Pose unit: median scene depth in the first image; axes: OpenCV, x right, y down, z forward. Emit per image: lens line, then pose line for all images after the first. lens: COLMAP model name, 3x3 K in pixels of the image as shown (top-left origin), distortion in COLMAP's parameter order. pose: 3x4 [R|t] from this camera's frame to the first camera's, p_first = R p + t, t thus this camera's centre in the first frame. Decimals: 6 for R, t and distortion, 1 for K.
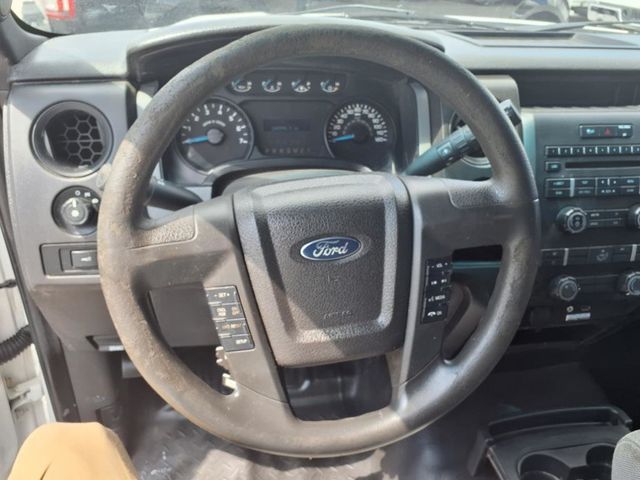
lens RADIAL K [[497.9, 0, 320.0], [0, 497.9, 240.0], [0, 0, 1]] dist [0.104691, -0.252249]
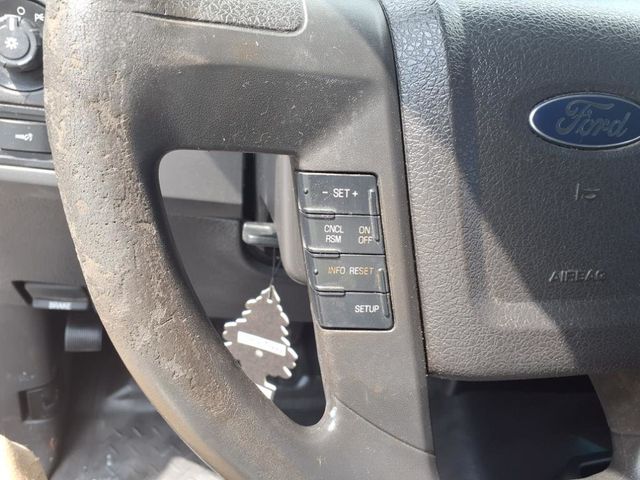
lens RADIAL K [[510.5, 0, 320.0], [0, 510.5, 240.0], [0, 0, 1]] dist [0.036262, -0.071553]
pose [[0.990349, 0.117315, 0.073799, -0.172861], [-0.118935, 0.992740, 0.017947, 0.103562], [-0.071158, -0.026551, 0.997112, 0.419374]]
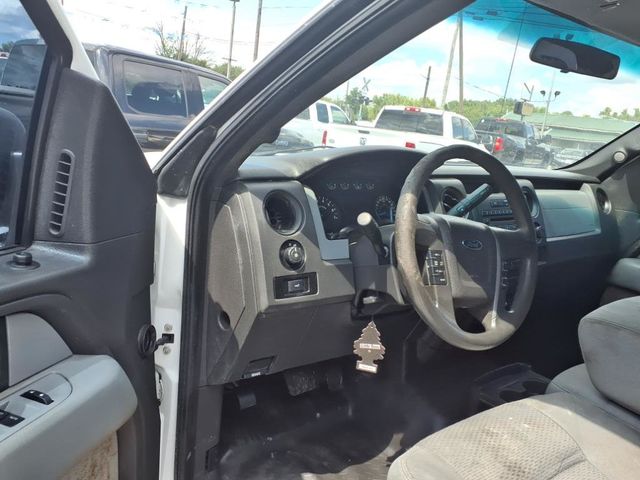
lens RADIAL K [[510.5, 0, 320.0], [0, 510.5, 240.0], [0, 0, 1]] dist [0.036262, -0.071553]
pose [[0.882655, -0.060245, 0.466144, -1.162867], [0.178244, 0.960575, -0.213363, 0.262518], [-0.434913, 0.271414, 0.858595, -0.467353]]
